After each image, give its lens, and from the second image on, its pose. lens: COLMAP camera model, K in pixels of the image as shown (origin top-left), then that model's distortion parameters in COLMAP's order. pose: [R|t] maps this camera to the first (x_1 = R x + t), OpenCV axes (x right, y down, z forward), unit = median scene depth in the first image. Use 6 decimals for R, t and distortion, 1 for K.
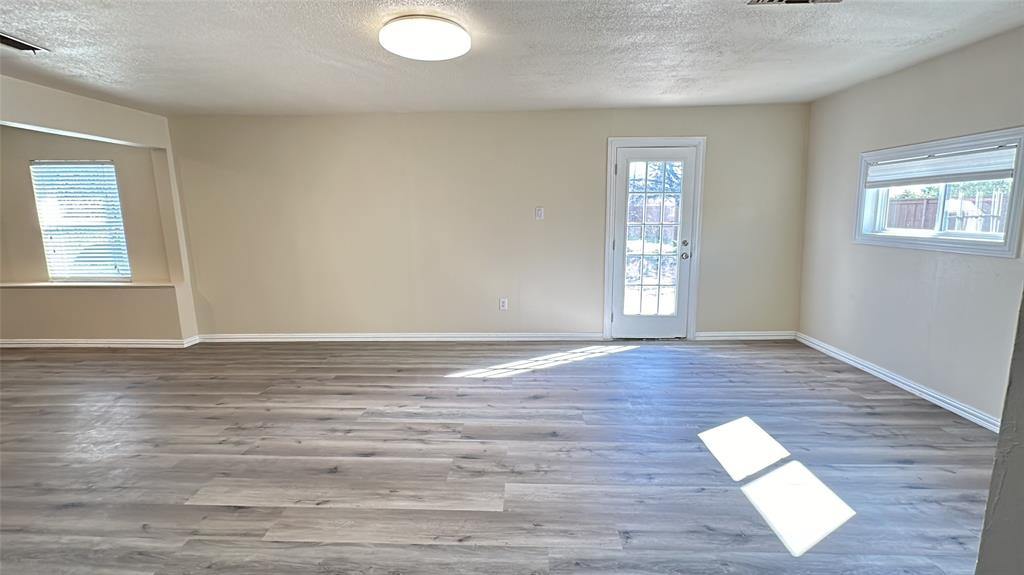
lens RADIAL K [[466.2, 0, 509.6], [0, 466.2, 287.5], [0, 0, 1]] dist [-0.006005, 0.002128]
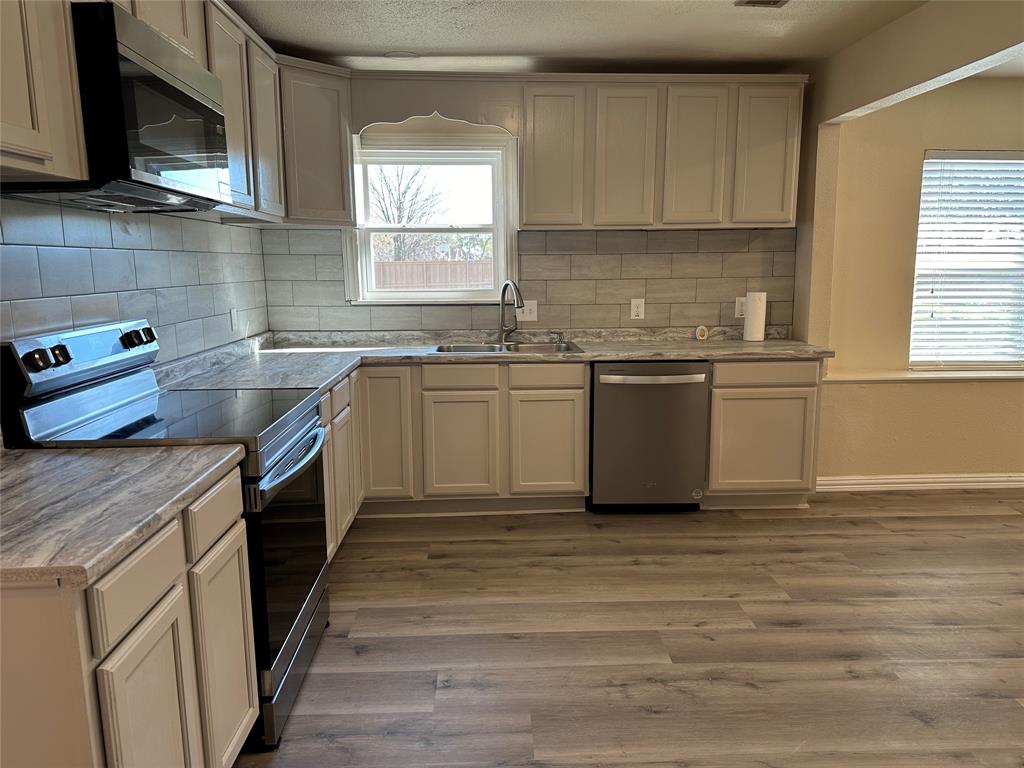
lens RADIAL K [[708.6, 0, 510.2], [0, 708.6, 378.3], [0, 0, 1]] dist [0.074564, -0.090842]
pose [[0.998239, -0.007511, 0.058836, -2.316585], [0.007263, 0.999964, 0.004433, -0.016409], [-0.058867, -0.003998, 0.998258, 0.262196]]
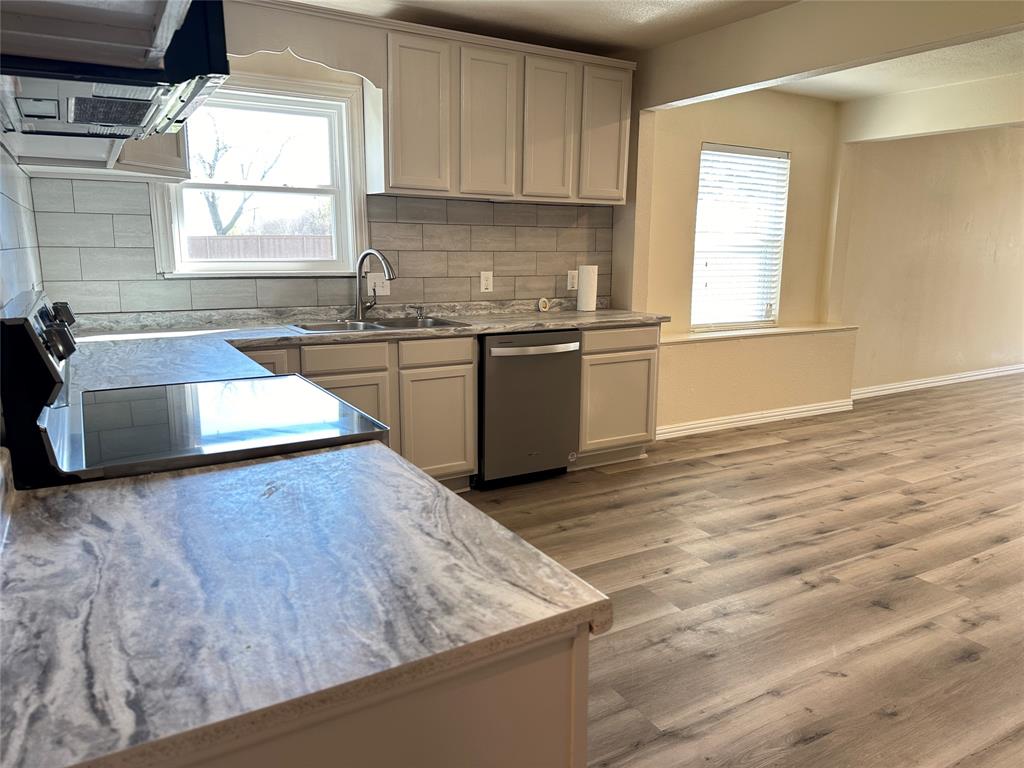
lens RADIAL K [[708.6, 0, 512.3], [0, 708.6, 379.4], [0, 0, 1]] dist [0.074564, -0.090842]
pose [[0.854330, -0.080809, 0.513411, -2.635138], [0.066423, 0.996714, 0.046350, -0.015568], [-0.515470, -0.005496, 0.856890, 0.416696]]
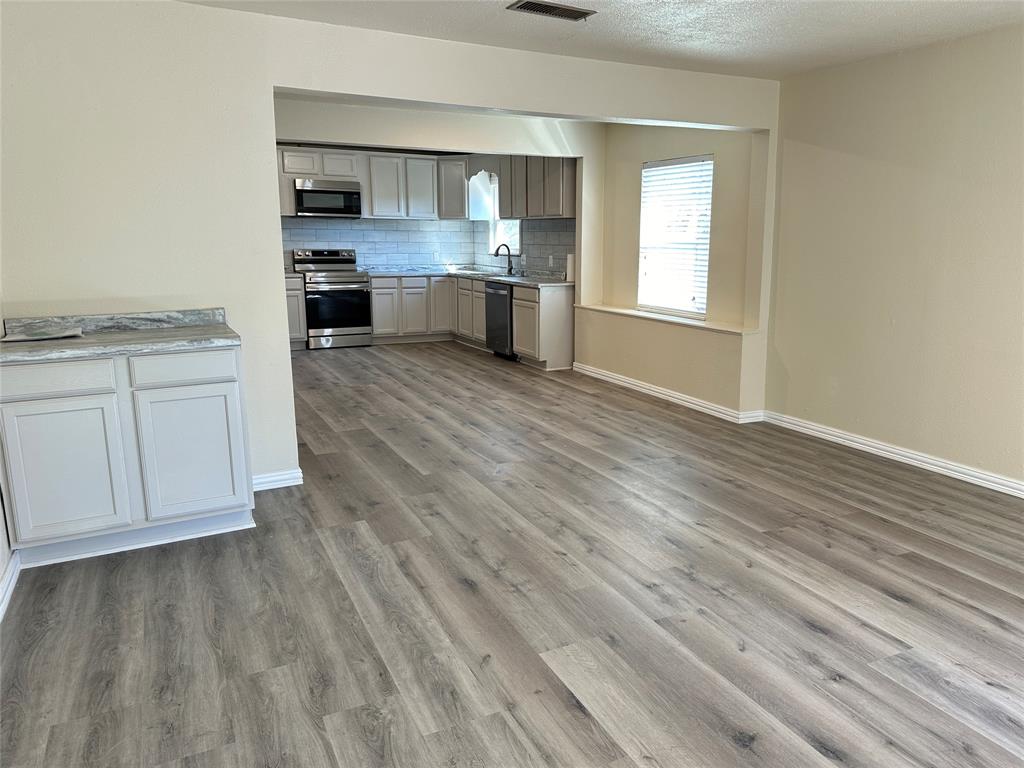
lens RADIAL K [[708.6, 0, 518.9], [0, 708.6, 384.9], [0, 0, 1]] dist [0.074564, -0.090842]
pose [[0.471691, 0.191271, -0.860769, 0.074487], [-0.143955, 0.979797, 0.138834, -0.041201], [0.869934, 0.058425, 0.489695, 0.283219]]
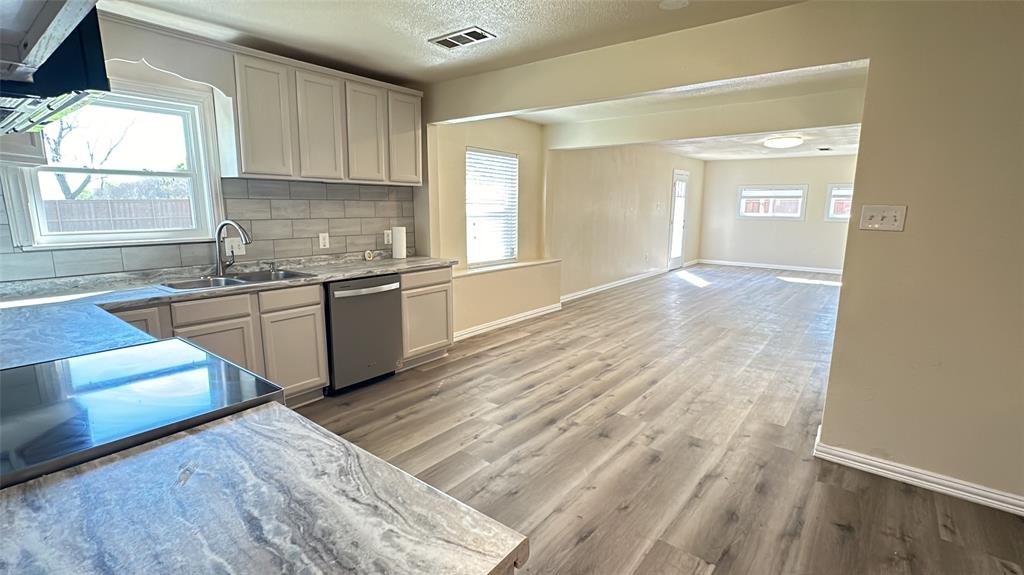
lens RADIAL K [[466.2, 0, 509.0], [0, 466.2, 288.5], [0, 0, 1]] dist [-0.006005, 0.002128]
pose [[0.608669, -0.126573, 0.783263, -2.637424], [0.113966, 0.990904, 0.071565, -0.049144], [-0.785197, 0.045706, 0.617558, 0.481733]]
